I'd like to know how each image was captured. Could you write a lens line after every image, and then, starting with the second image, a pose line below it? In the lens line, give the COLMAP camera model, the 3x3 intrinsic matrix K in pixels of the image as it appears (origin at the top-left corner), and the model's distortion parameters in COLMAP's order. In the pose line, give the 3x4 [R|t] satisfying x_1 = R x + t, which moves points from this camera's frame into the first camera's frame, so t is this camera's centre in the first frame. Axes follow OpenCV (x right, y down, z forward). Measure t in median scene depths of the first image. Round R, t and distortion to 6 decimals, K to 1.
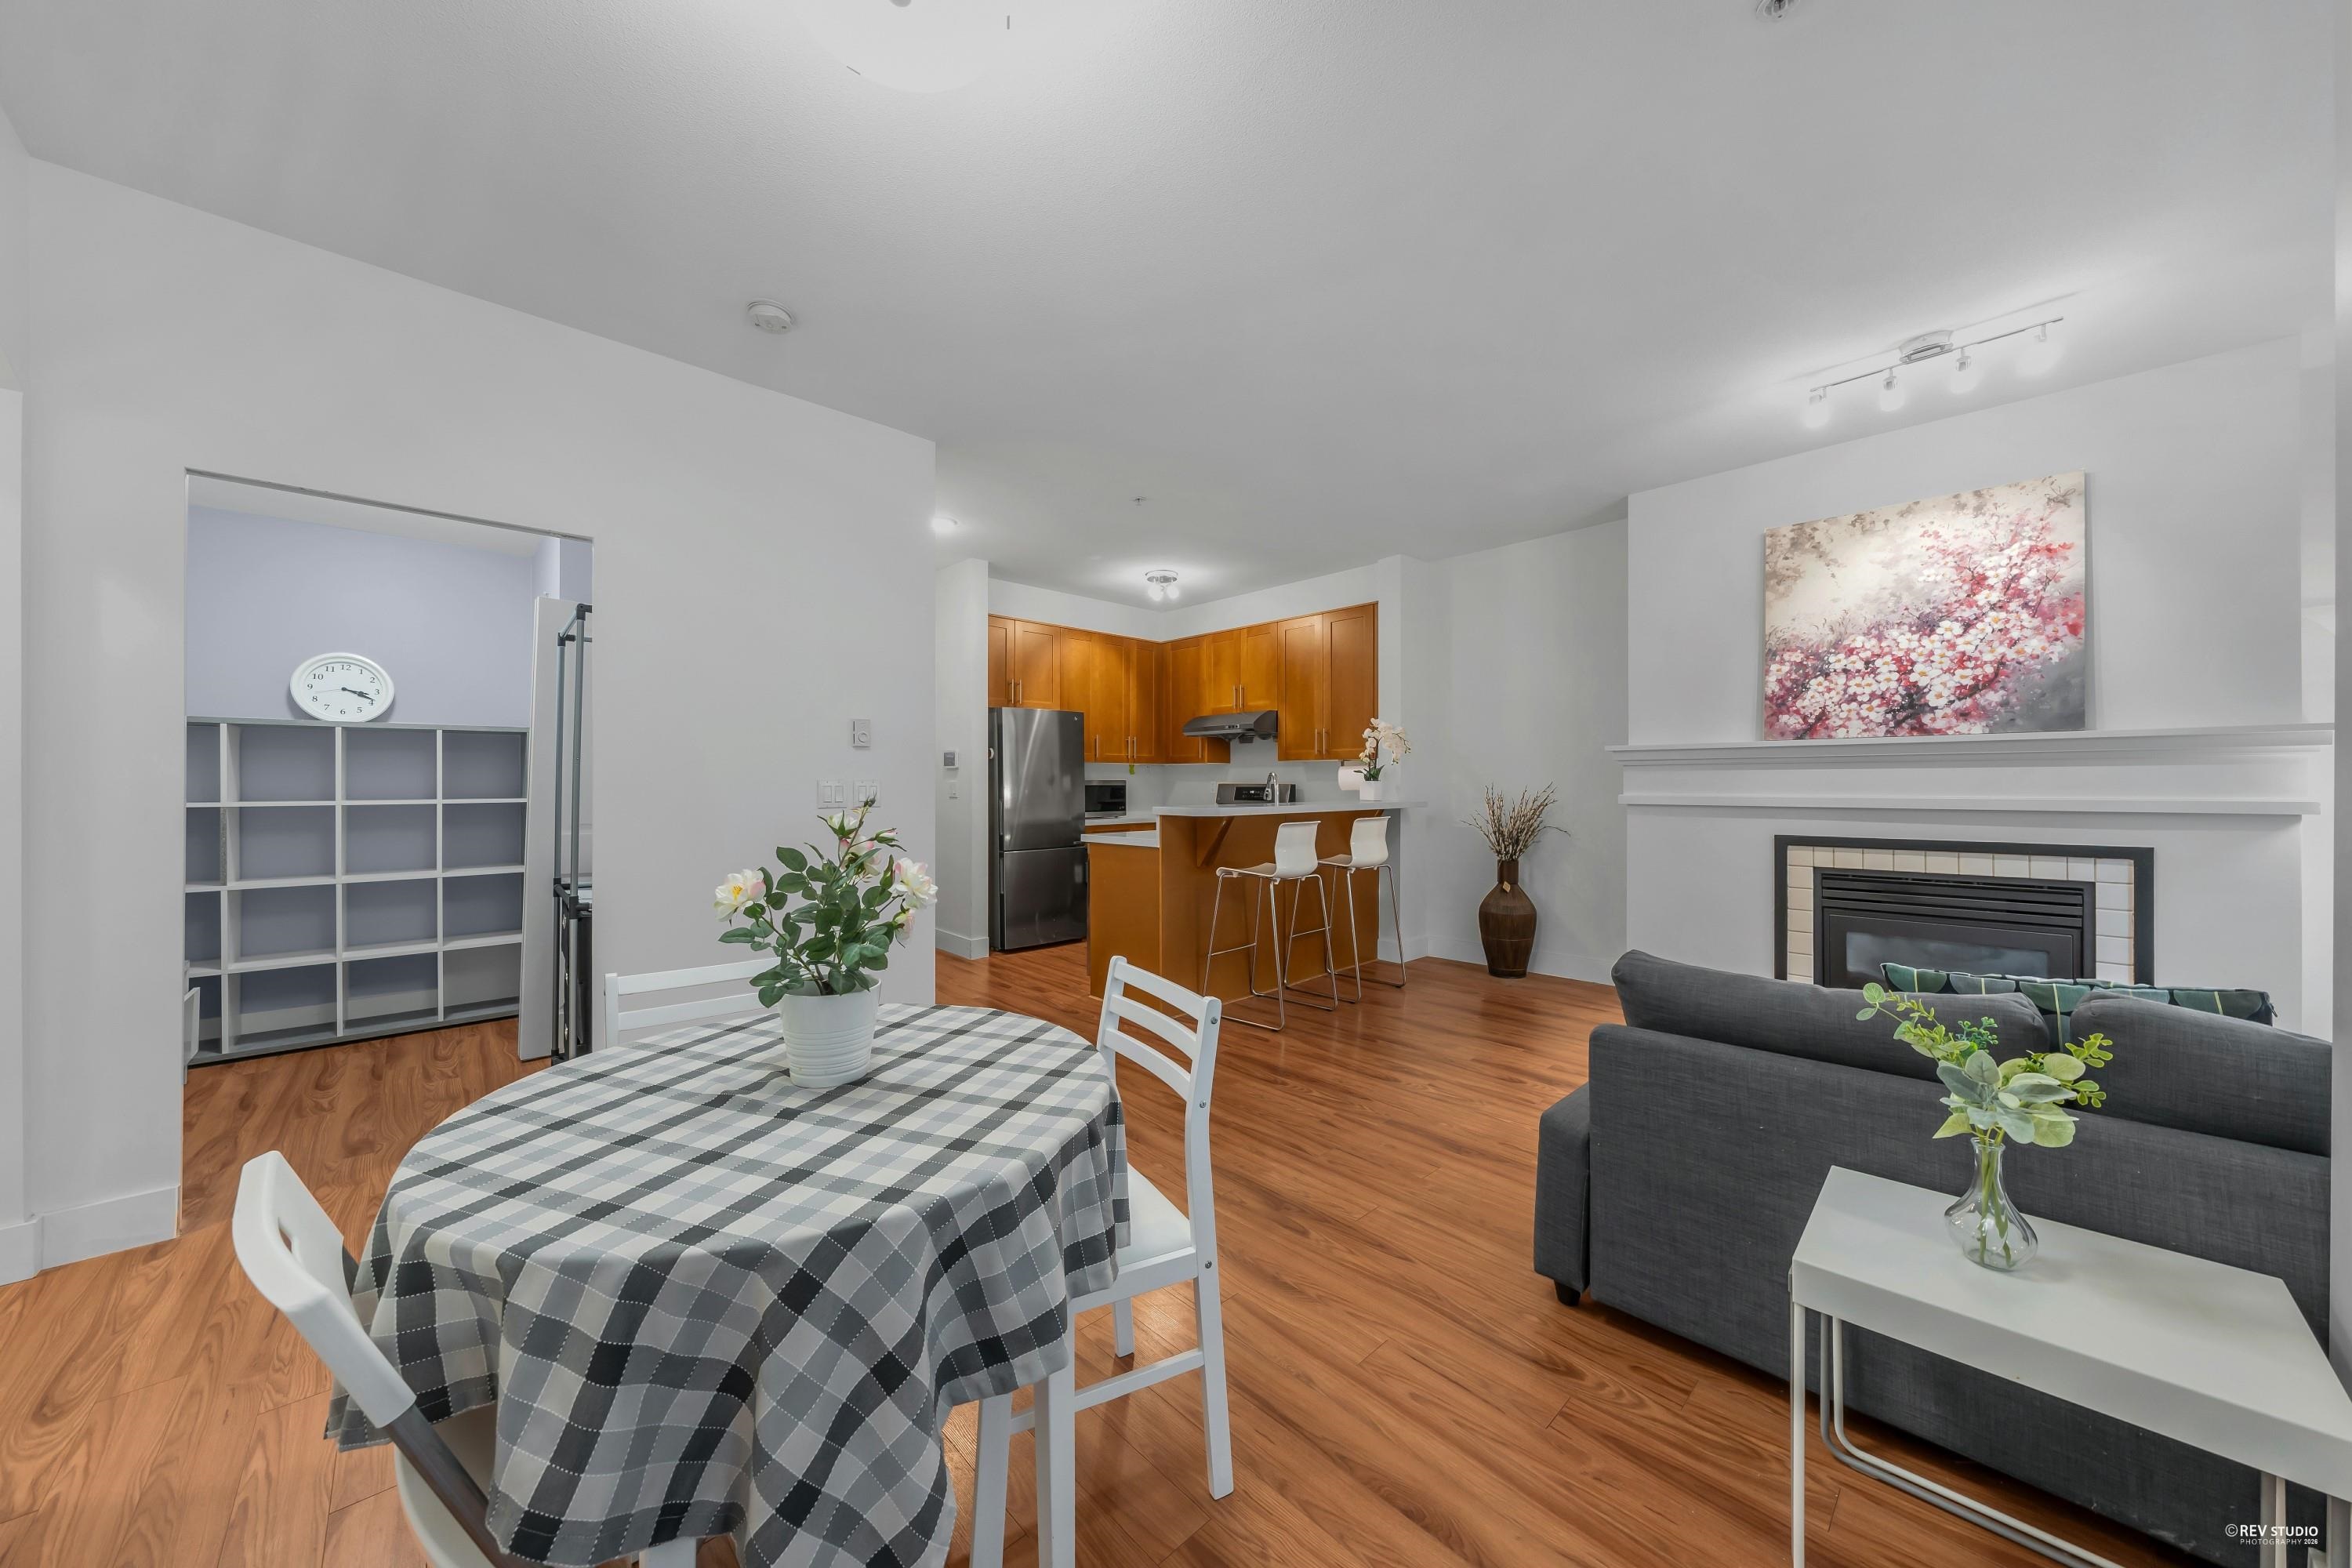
lens RADIAL K [[810.9, 0, 1165.3], [0, 810.9, 794.8], [0, 0, 1]] dist [-0.006933, -0.000316]
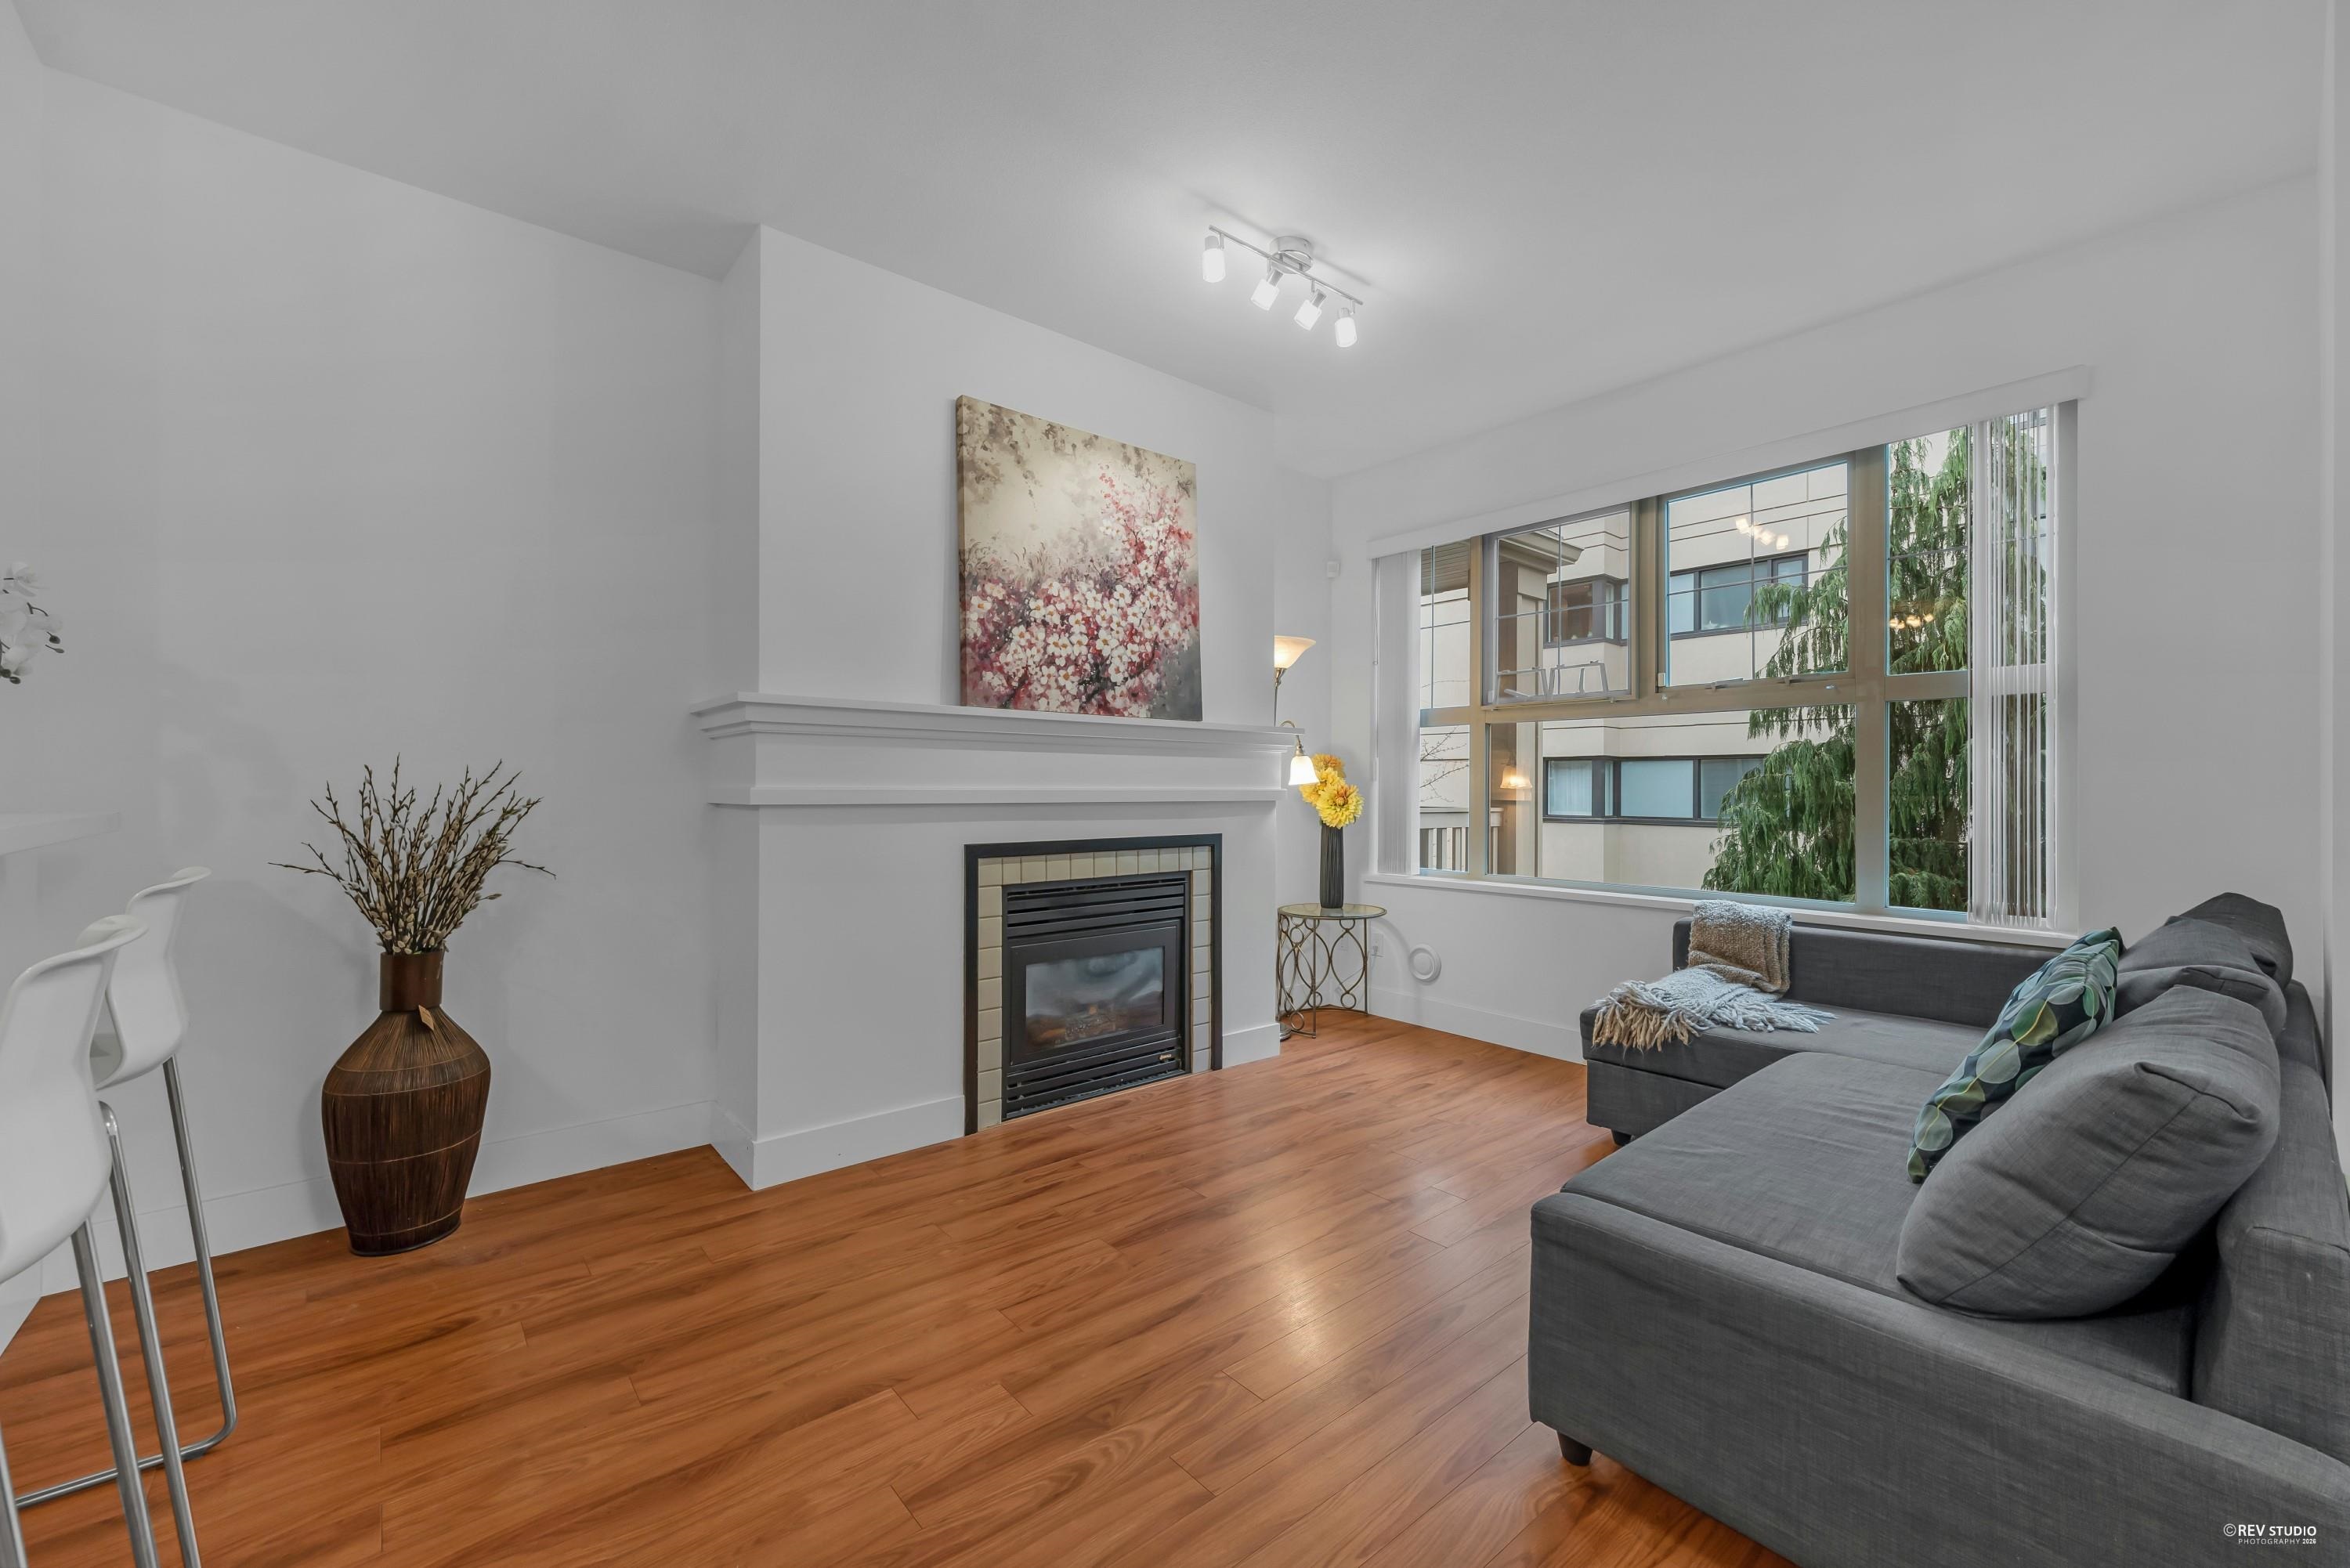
lens RADIAL K [[942.4, 0, 1171.0], [0, 942.4, 785.0], [0, 0, 1]] dist [-0.006500, -0.000024]
pose [[0.050042, 0.002246, 0.998745, -0.039759], [0.005942, 0.999979, -0.002547, 0.002387], [-0.998729, 0.006062, 0.050028, 0.842163]]
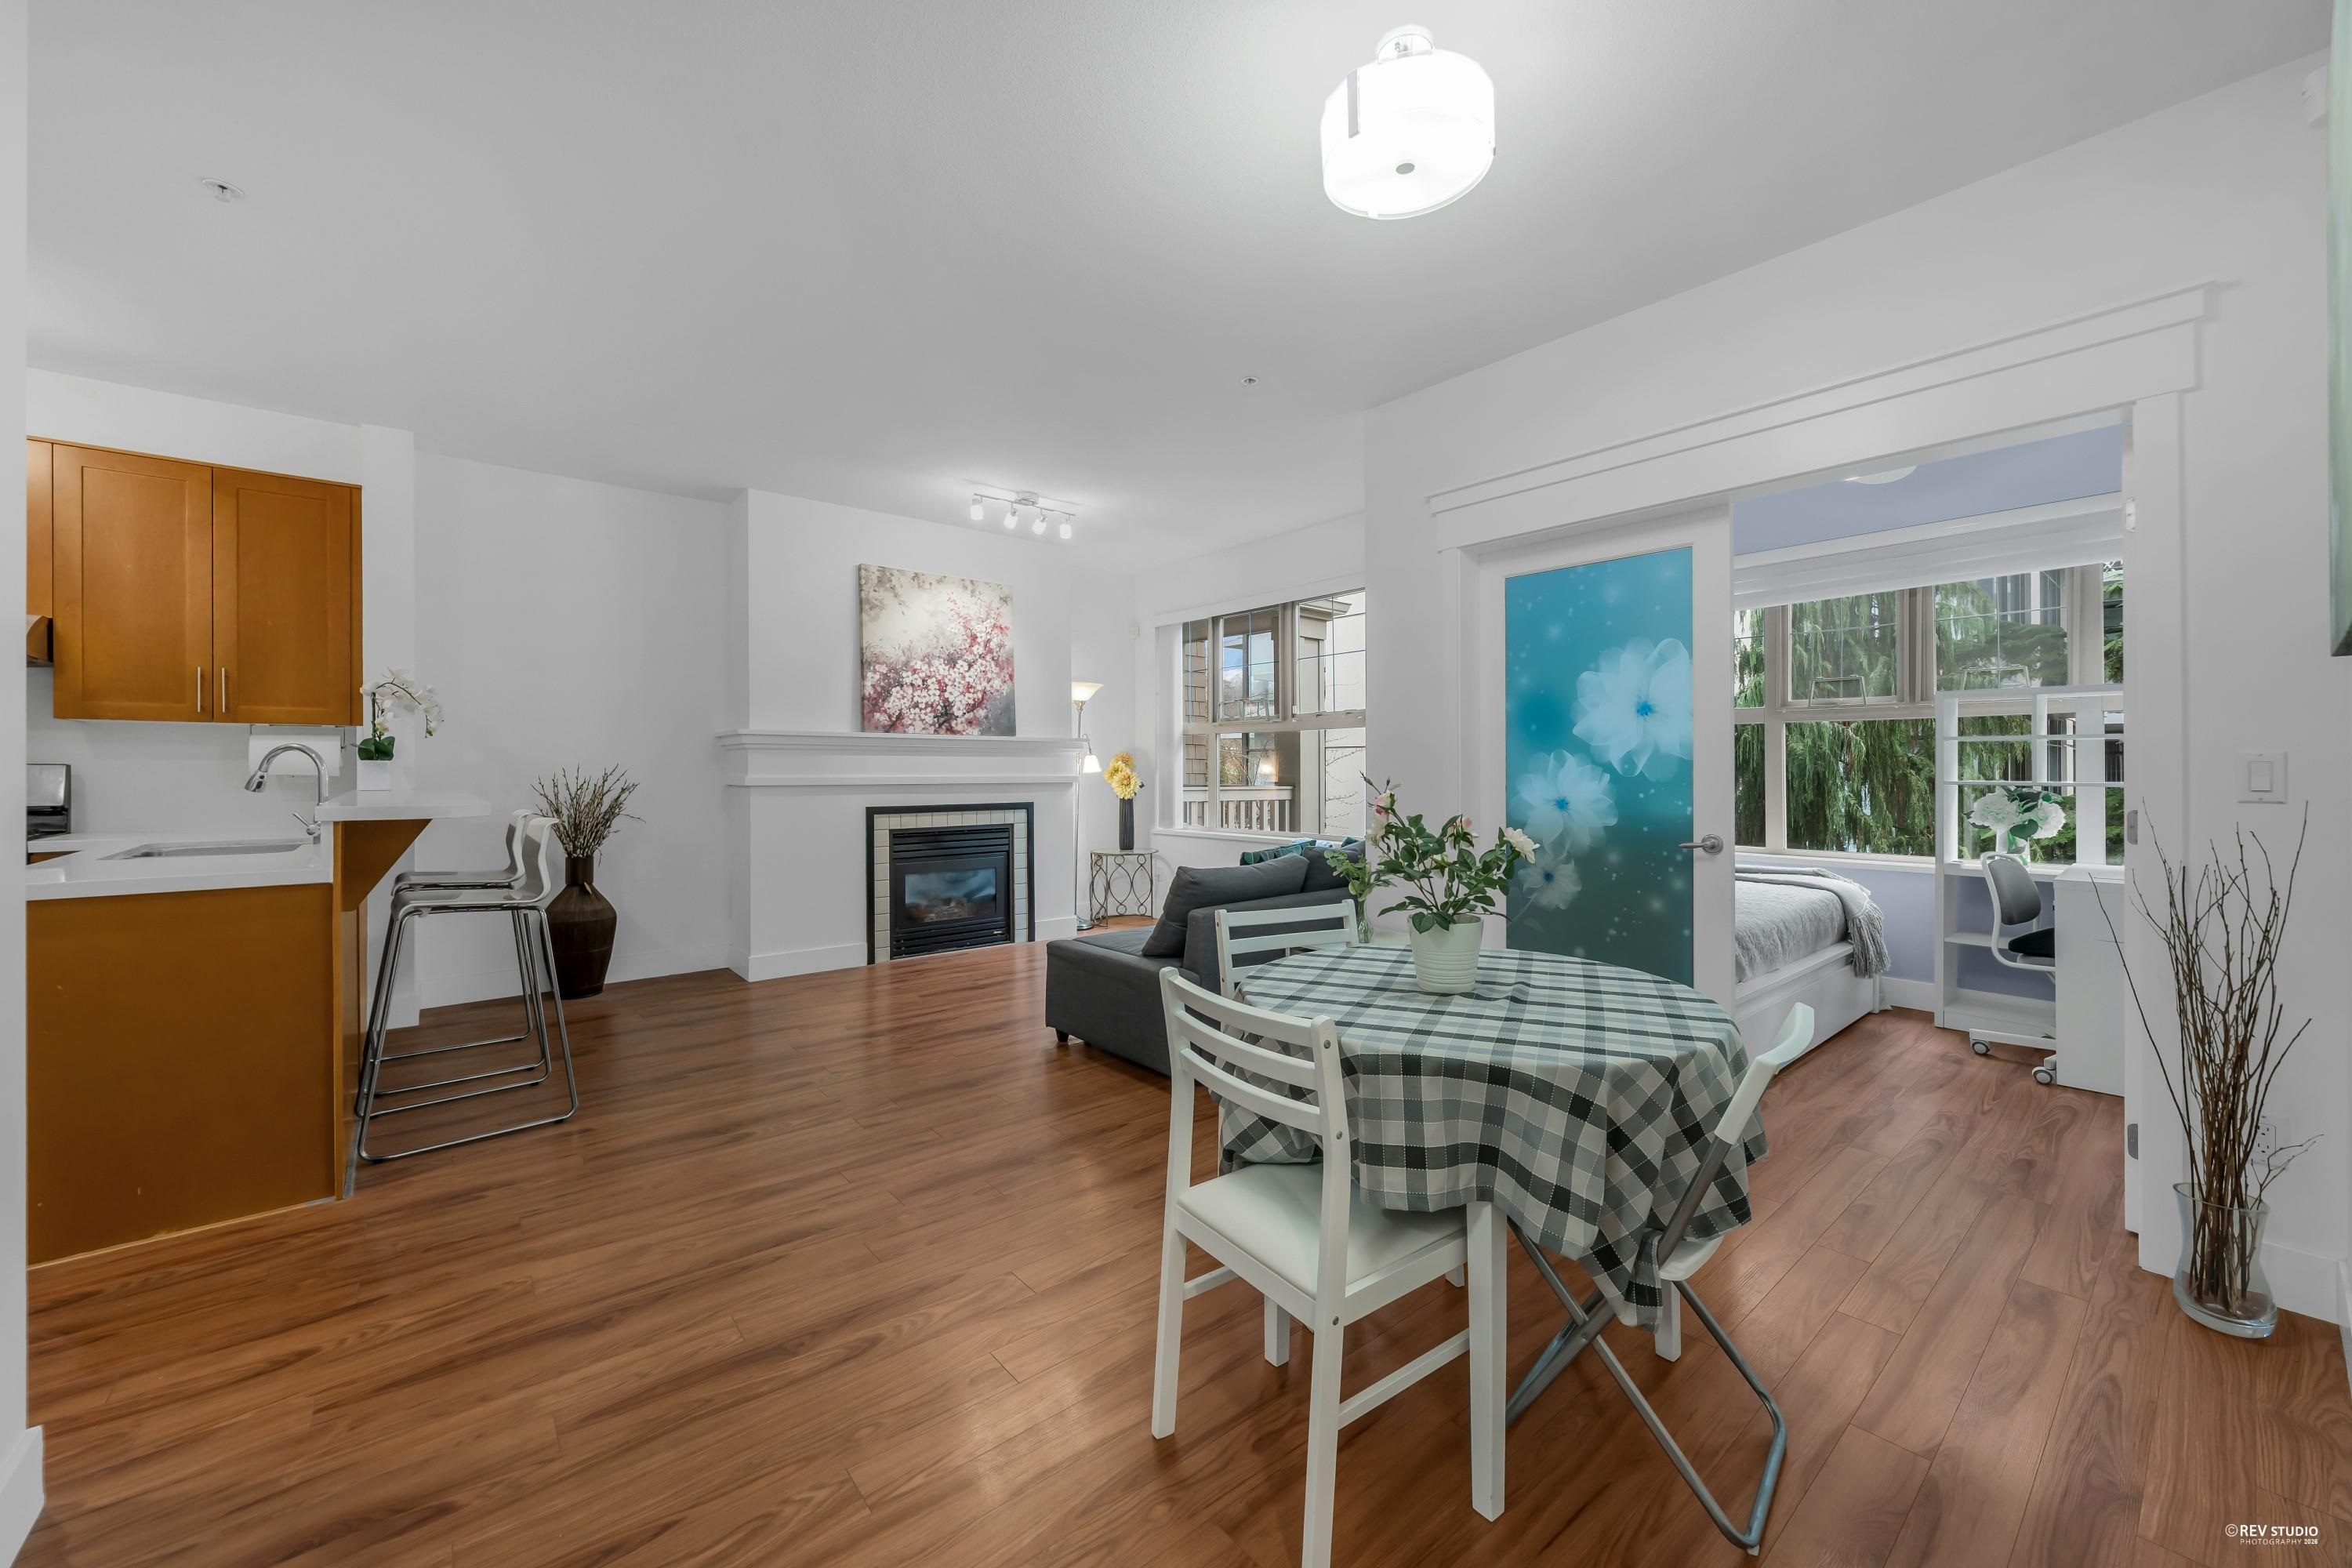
lens RADIAL K [[884.5, 0, 1184.4], [0, 884.5, 778.8], [0, 0, 1]] dist [0.000679, -0.000469]
pose [[0.045310, -0.010643, 0.998916, -0.650123], [0.010406, 0.999894, 0.010181, -0.003364], [-0.998919, 0.009934, 0.045416, 0.471347]]
